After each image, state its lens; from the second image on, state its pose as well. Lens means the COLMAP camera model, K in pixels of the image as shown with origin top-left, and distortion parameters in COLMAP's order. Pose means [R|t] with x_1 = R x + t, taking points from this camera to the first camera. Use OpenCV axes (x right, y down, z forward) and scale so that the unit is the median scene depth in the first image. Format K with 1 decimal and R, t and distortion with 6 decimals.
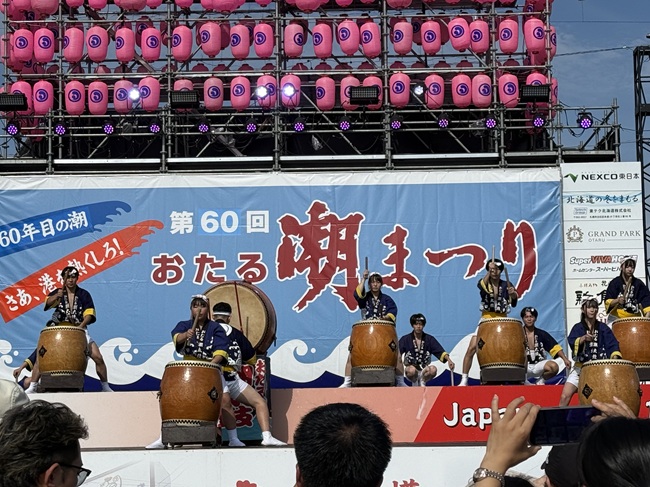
lens RADIAL K [[1525.1, 0, 327.9], [0, 1525.1, 245.3], [0, 0, 1]] dist [0.151354, -0.019765]
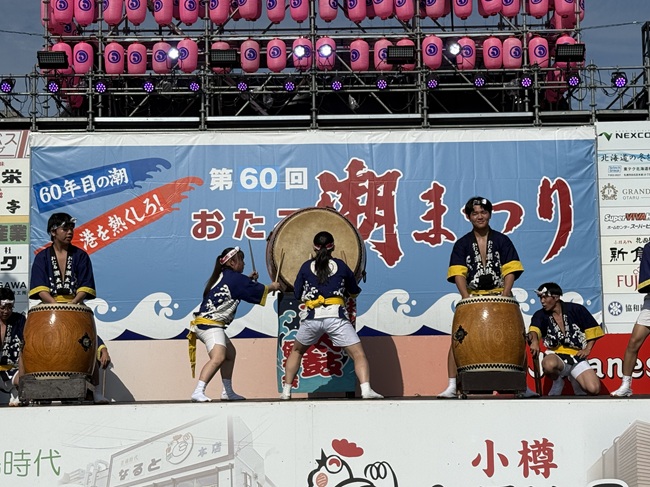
lens RADIAL K [[1241.2, 0, 325.0], [0, 1241.2, 243.5], [0, 0, 1]] dist [0.116054, 0.301149]
pose [[0.999881, 0.002405, 0.015229, -0.039217], [-0.002480, 0.999985, 0.004868, 0.023435], [-0.015217, -0.004905, 0.999872, 0.174688]]
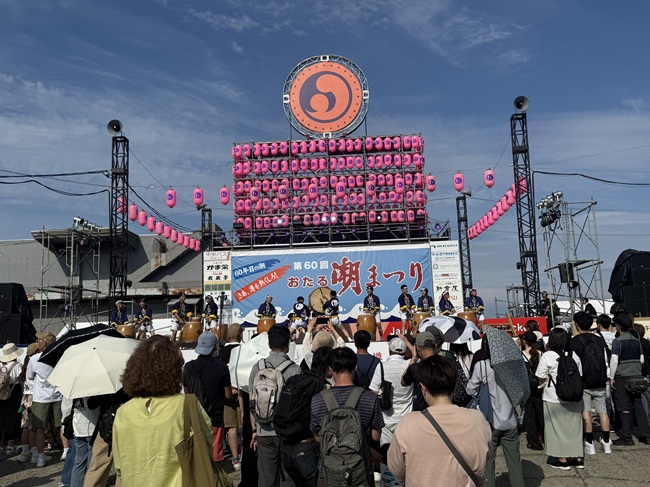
lens RADIAL K [[607.6, 0, 325.0], [0, 607.6, 243.5], [0, 0, 1]] dist [0.140482, 0.005471]
pose [[0.998998, -0.028412, -0.034581, -0.003608], [0.027259, 0.999071, -0.033382, -0.017383], [0.035497, 0.032406, 0.998844, -0.142110]]
